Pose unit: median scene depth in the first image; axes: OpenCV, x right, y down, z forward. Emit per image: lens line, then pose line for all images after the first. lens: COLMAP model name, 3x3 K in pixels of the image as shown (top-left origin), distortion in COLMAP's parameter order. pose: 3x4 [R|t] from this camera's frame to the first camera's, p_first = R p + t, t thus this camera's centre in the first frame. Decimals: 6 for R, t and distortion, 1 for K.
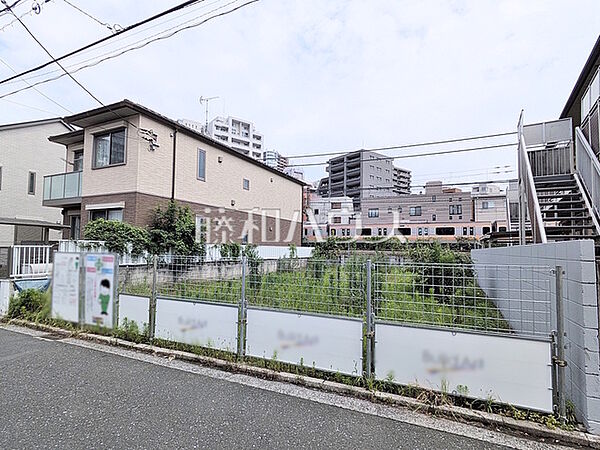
lens RADIAL K [[321.1, 0, 298.2], [0, 321.1, 233.9], [0, 0, 1]] dist [0.000233, 0.000556]
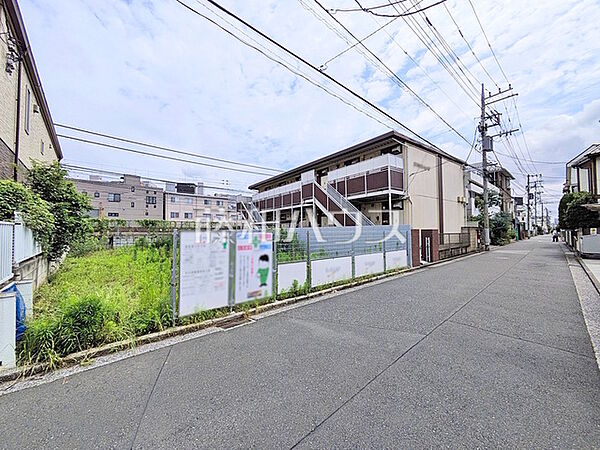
lens RADIAL K [[238.2, 0, 298.5], [0, 238.2, 224.1], [0, 0, 1]] dist [0.001870, 0.000063]
pose [[0.382740, 0.012883, 0.923766, -0.716351], [-0.030531, 0.999533, -0.001290, 0.018353], [-0.923351, -0.027709, 0.382955, 0.313698]]
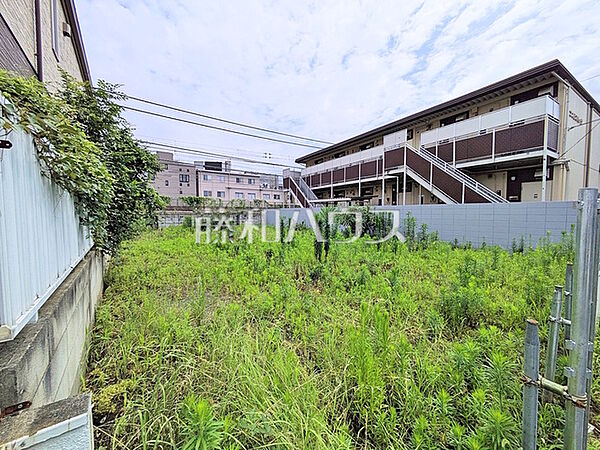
lens RADIAL K [[238.2, 0, 298.5], [0, 238.2, 224.1], [0, 0, 1]] dist [0.001870, 0.000063]
pose [[0.462659, -0.060173, 0.884492, -0.593909], [-0.033262, 0.995813, 0.085144, 0.039654], [-0.885912, -0.068813, 0.458720, 0.658903]]
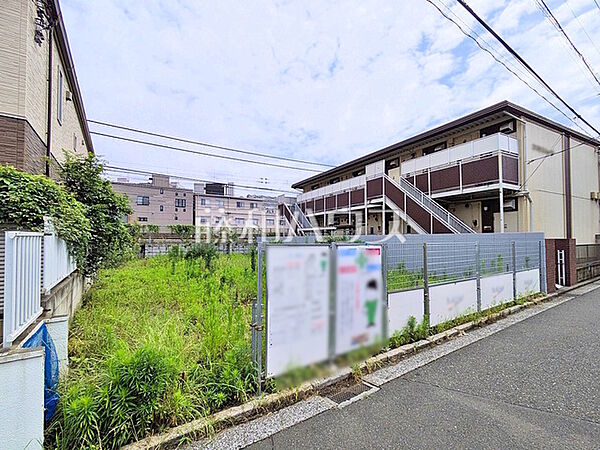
lens RADIAL K [[277.1, 0, 301.6], [0, 277.1, 230.7], [0, 0, 1]] dist [0.001114, 0.000822]
pose [[0.502051, 0.009189, 0.864789, -0.670540], [-0.030990, 0.999493, 0.007371, 0.016748], [-0.864283, -0.030500, 0.502081, 0.447541]]
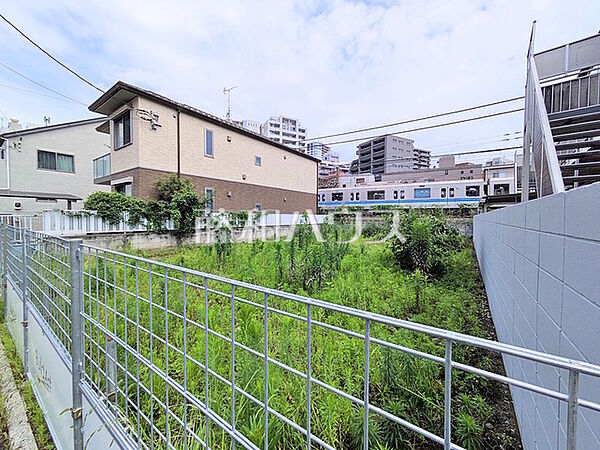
lens RADIAL K [[238.2, 0, 298.5], [0, 238.2, 224.1], [0, 0, 1]] dist [0.001870, 0.000063]
pose [[0.985274, -0.002967, -0.170957, 0.202861], [0.016054, 0.997038, 0.075219, 0.016076], [0.170228, -0.076856, 0.982403, 0.264098]]
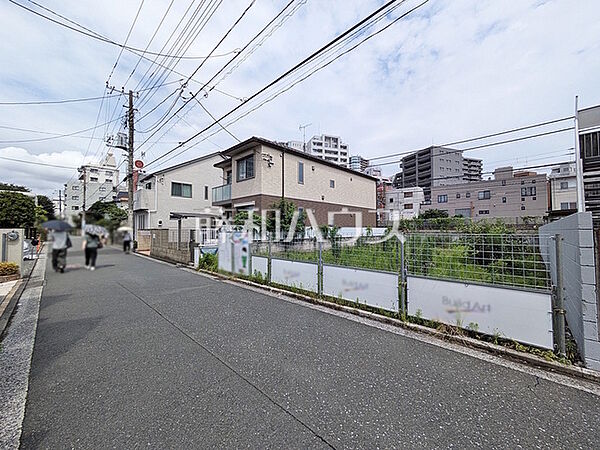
lens RADIAL K [[238.2, 0, 298.5], [0, 238.2, 224.1], [0, 0, 1]] dist [0.001870, 0.000063]
pose [[0.947044, -0.022984, -0.320280, 0.043995], [0.028746, 0.999499, 0.013273, 0.005689], [0.319814, -0.021777, 0.947230, -0.057229]]
